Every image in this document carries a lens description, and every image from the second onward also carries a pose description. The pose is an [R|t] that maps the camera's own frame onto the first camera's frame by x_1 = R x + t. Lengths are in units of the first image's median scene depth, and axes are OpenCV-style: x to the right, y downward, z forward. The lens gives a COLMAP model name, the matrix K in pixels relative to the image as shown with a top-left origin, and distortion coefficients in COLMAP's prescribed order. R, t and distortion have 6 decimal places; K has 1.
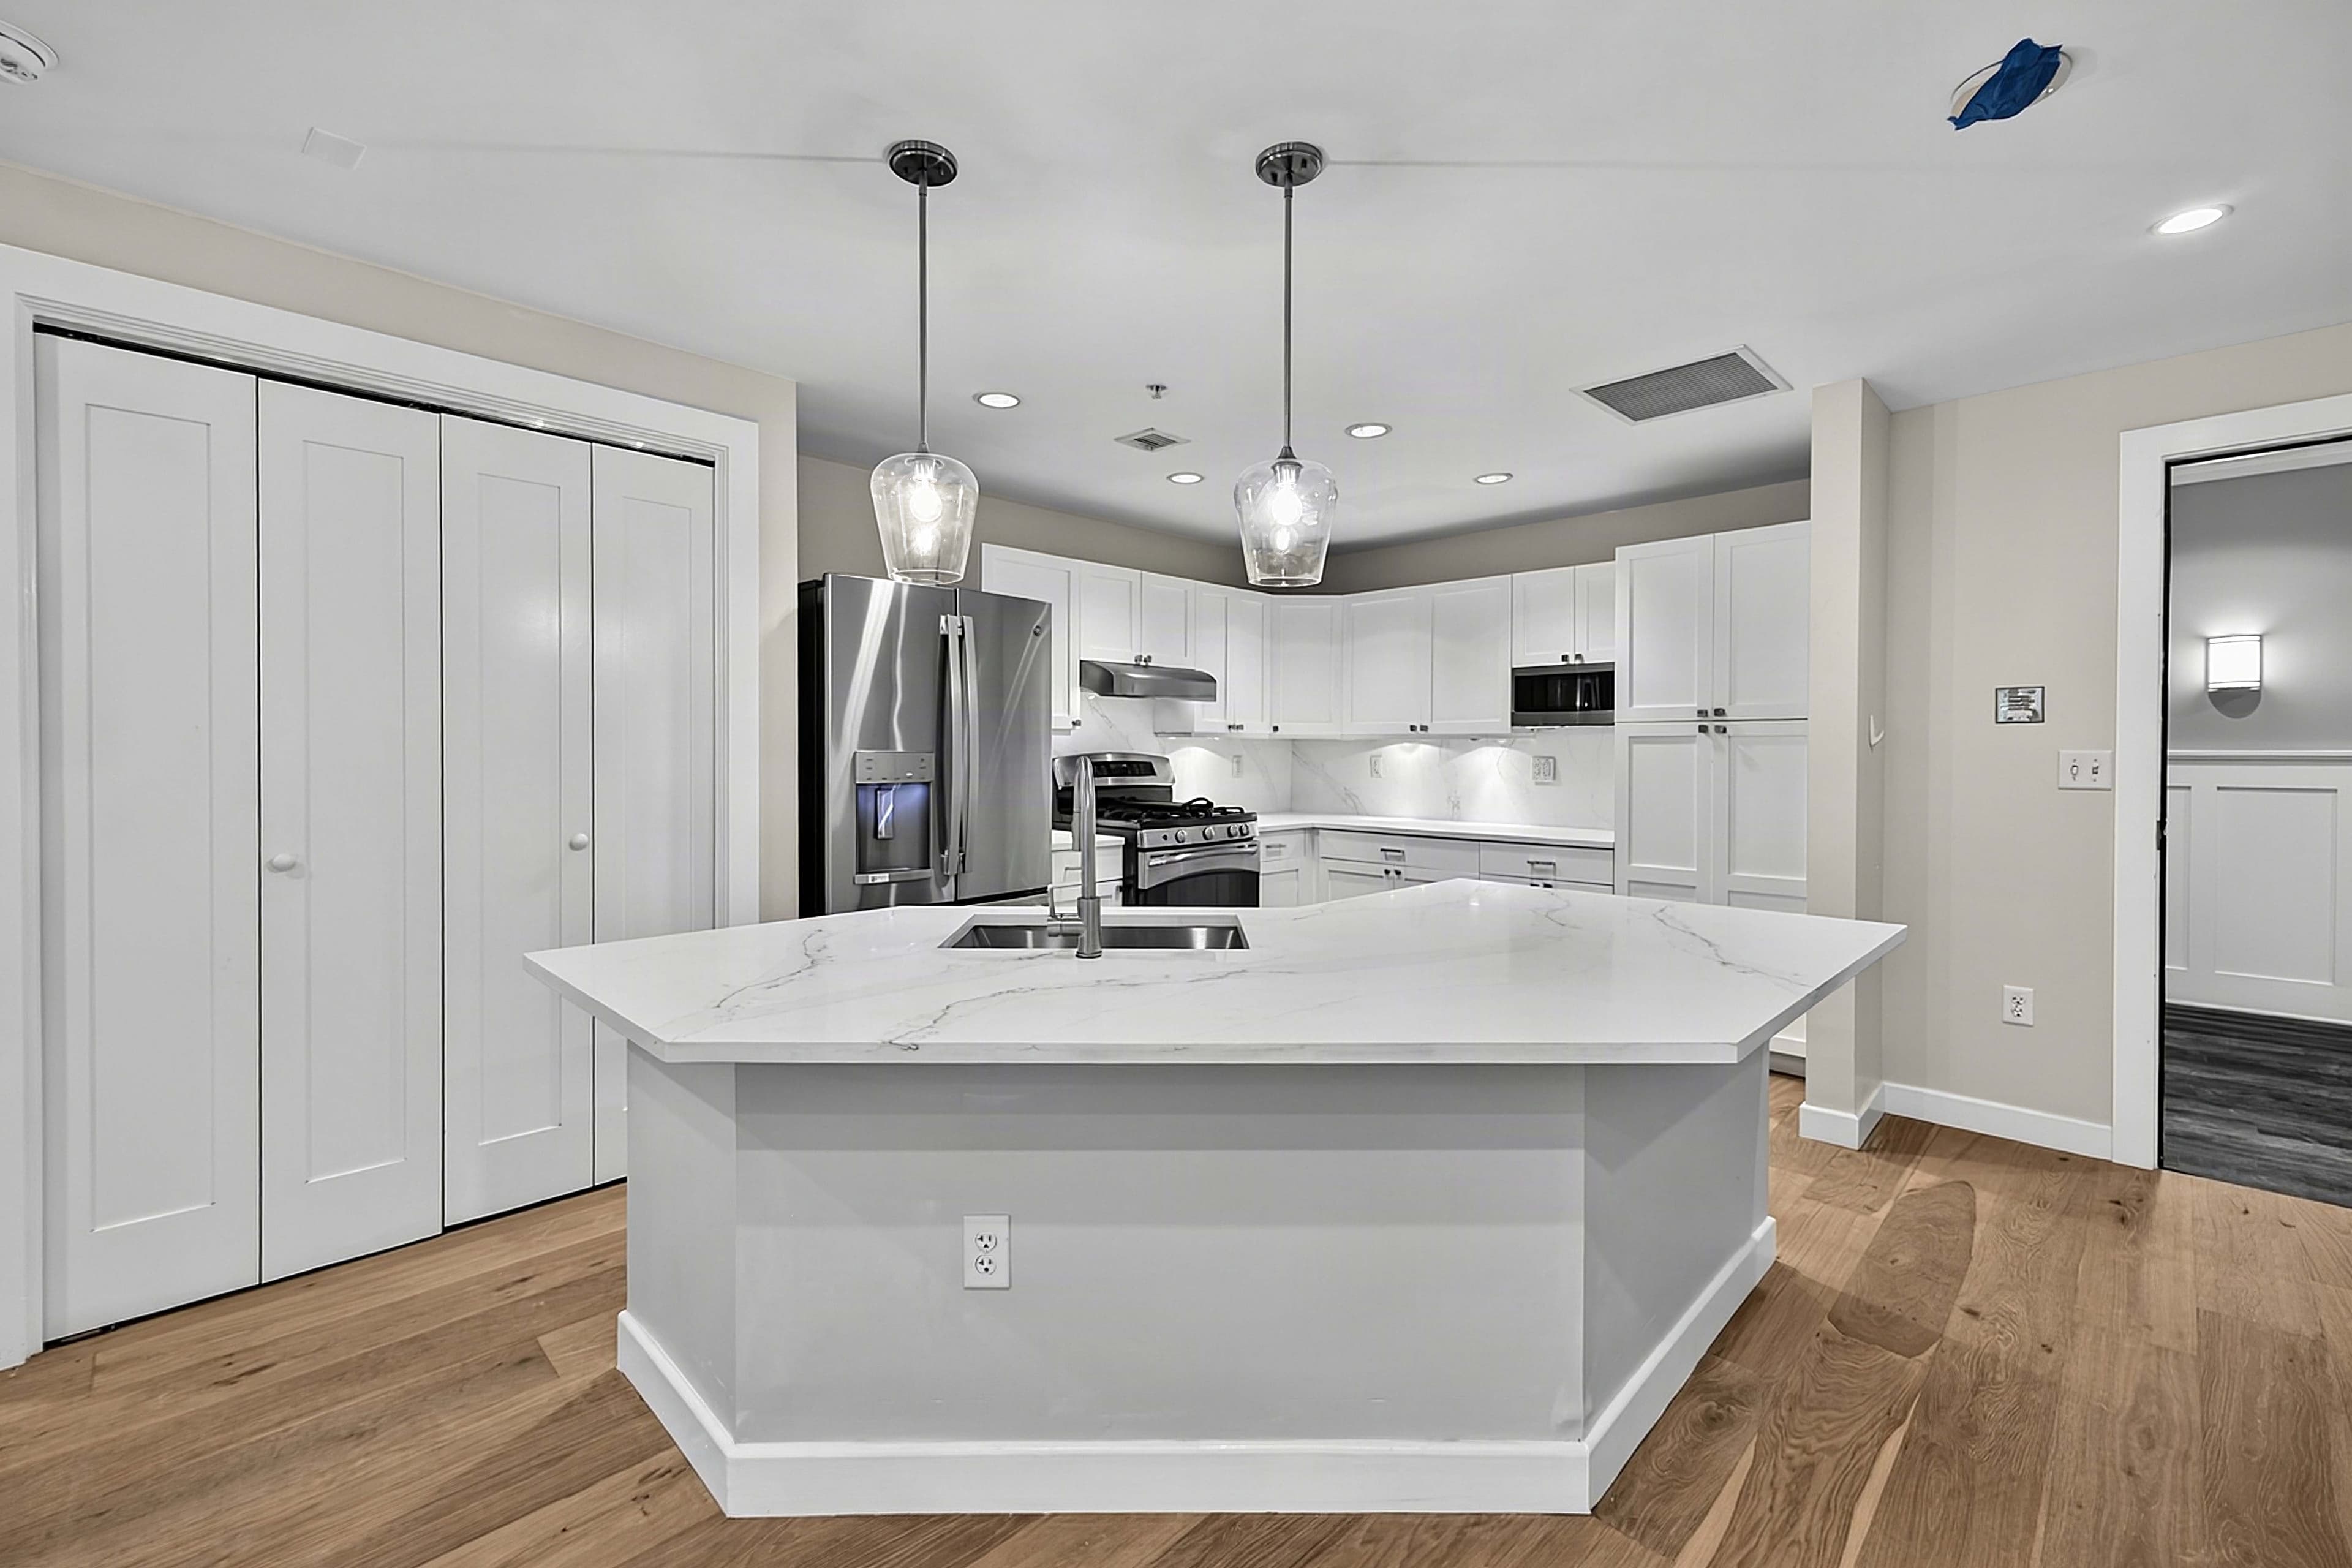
lens RADIAL K [[987.4, 0, 1180.4], [0, 987.4, 767.4], [0, 0, 1]] dist [0.005223, -0.000887]
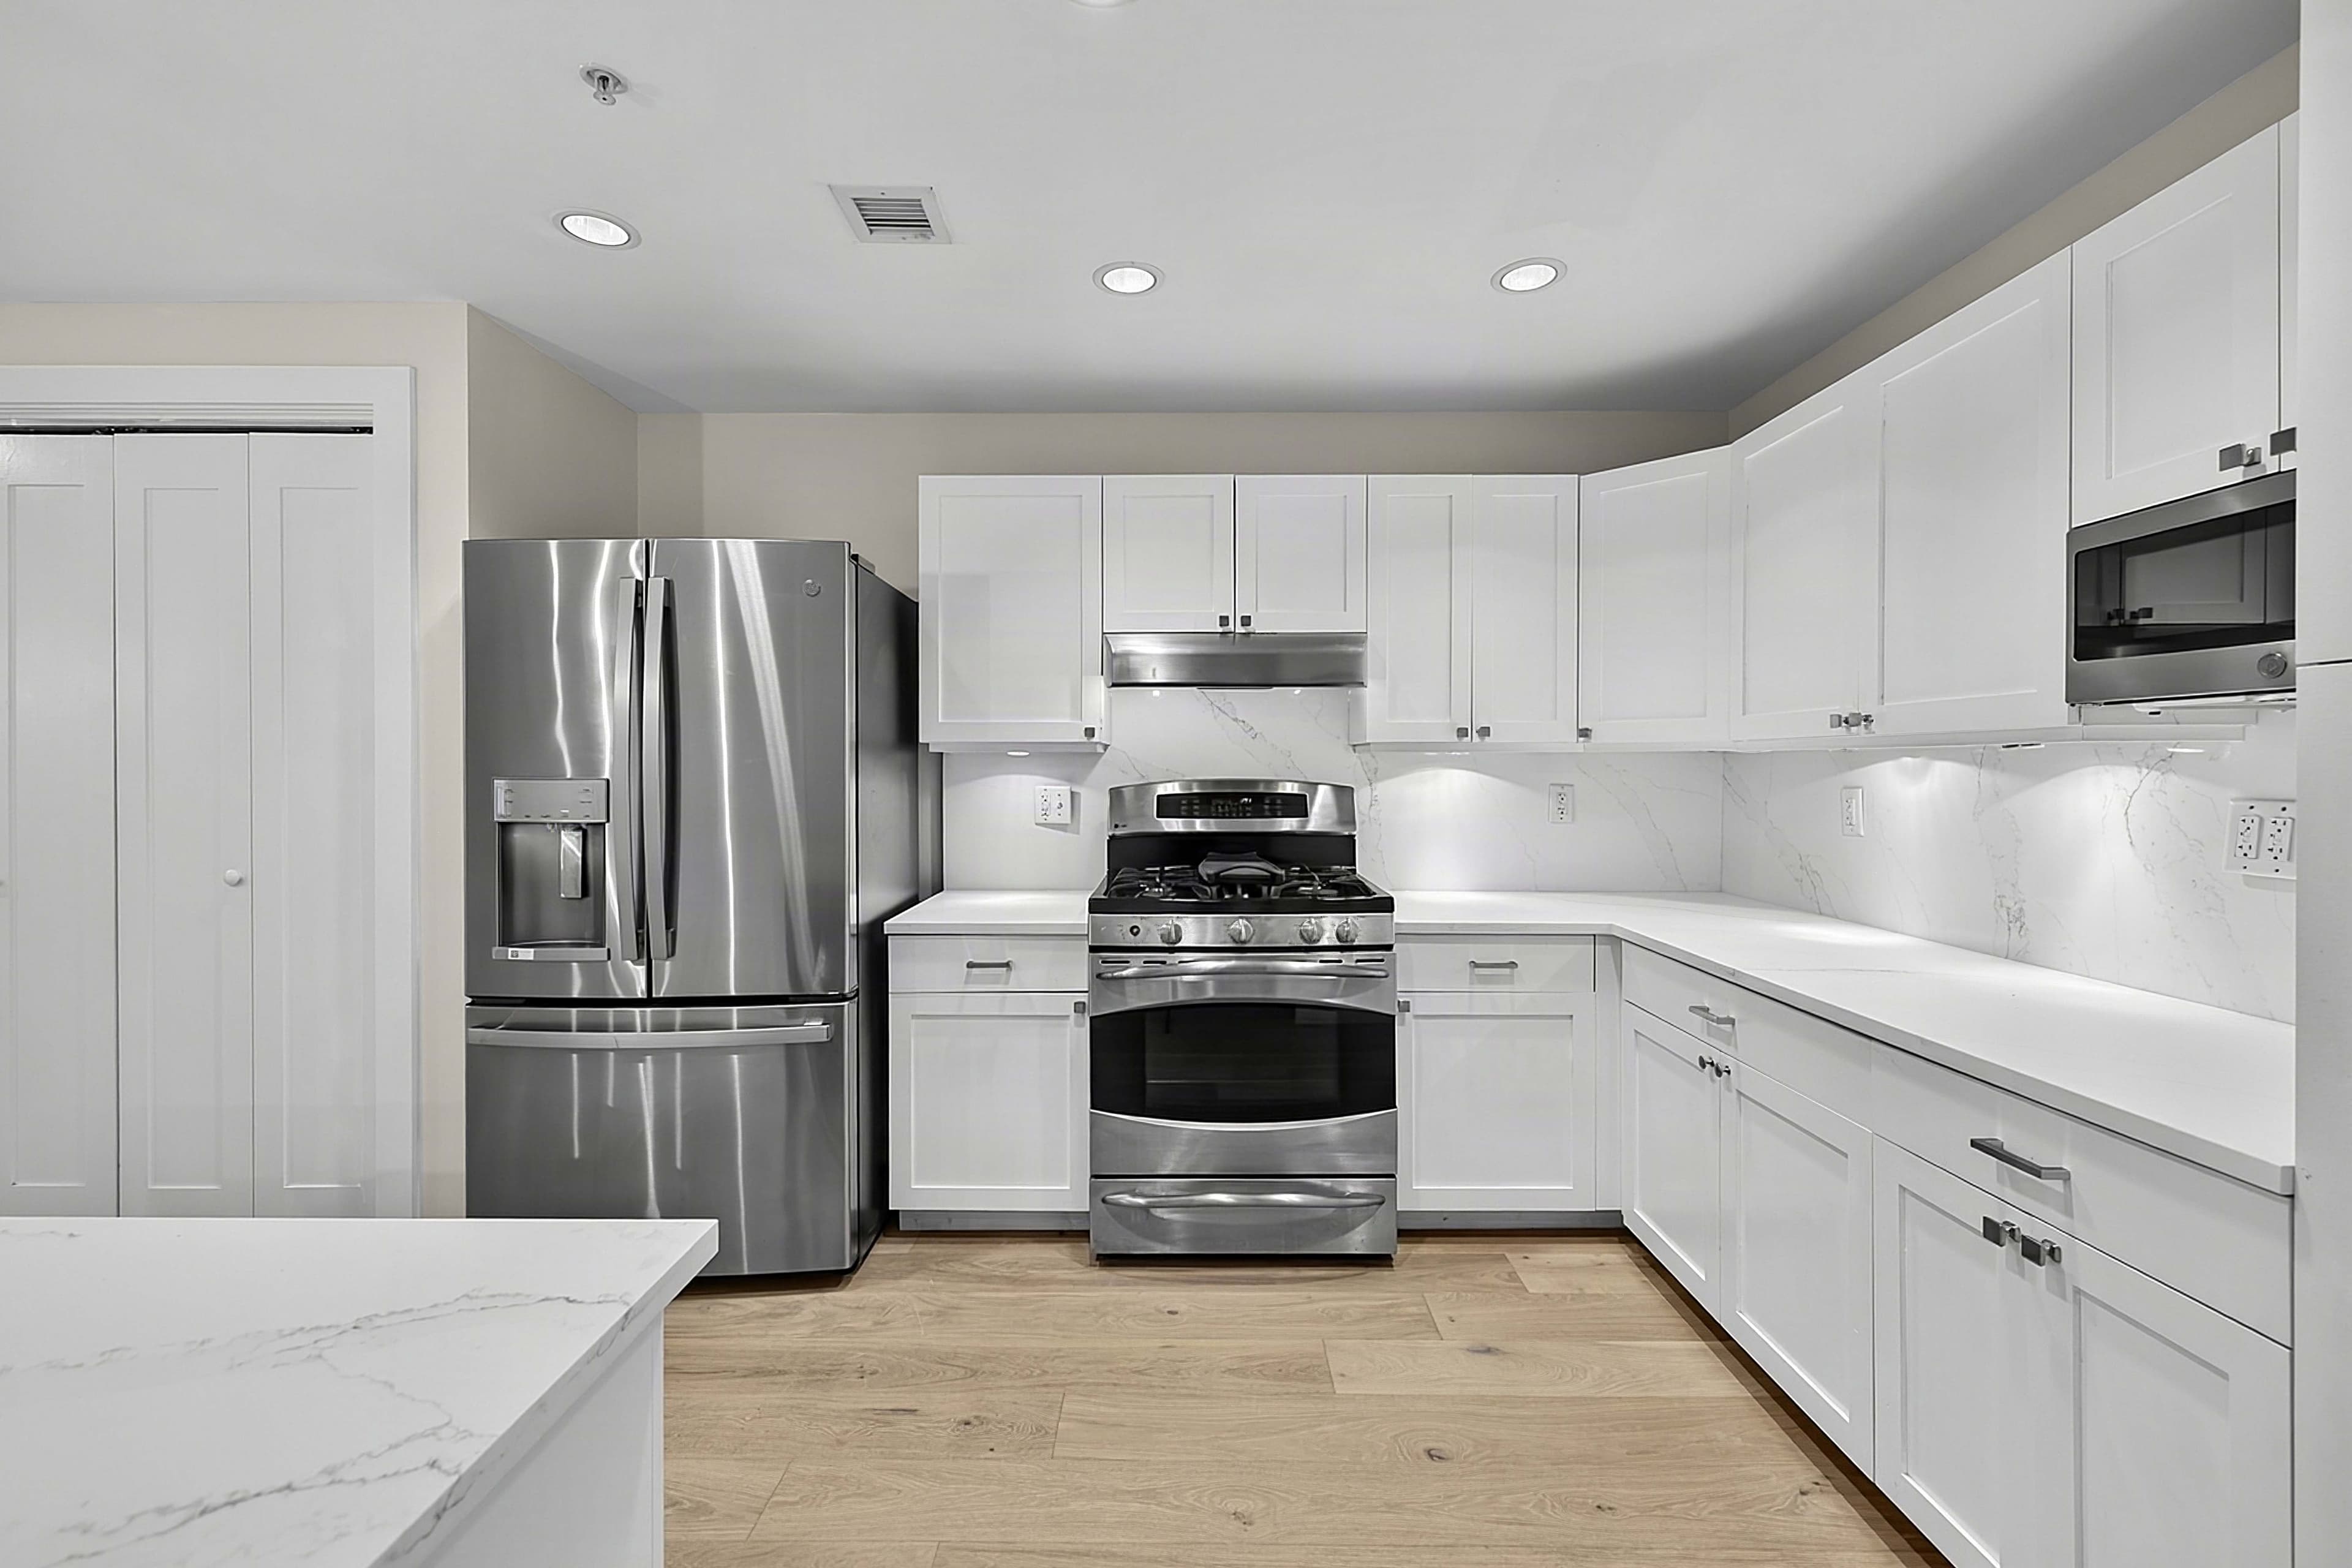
lens RADIAL K [[987.4, 0, 1175.1], [0, 987.4, 778.3], [0, 0, 1]] dist [0.005223, -0.000887]
pose [[0.701701, 0.004981, -0.712454, 0.345987], [-0.011360, 0.999927, -0.004197, -0.012234], [0.712381, 0.011038, 0.701706, 0.532427]]
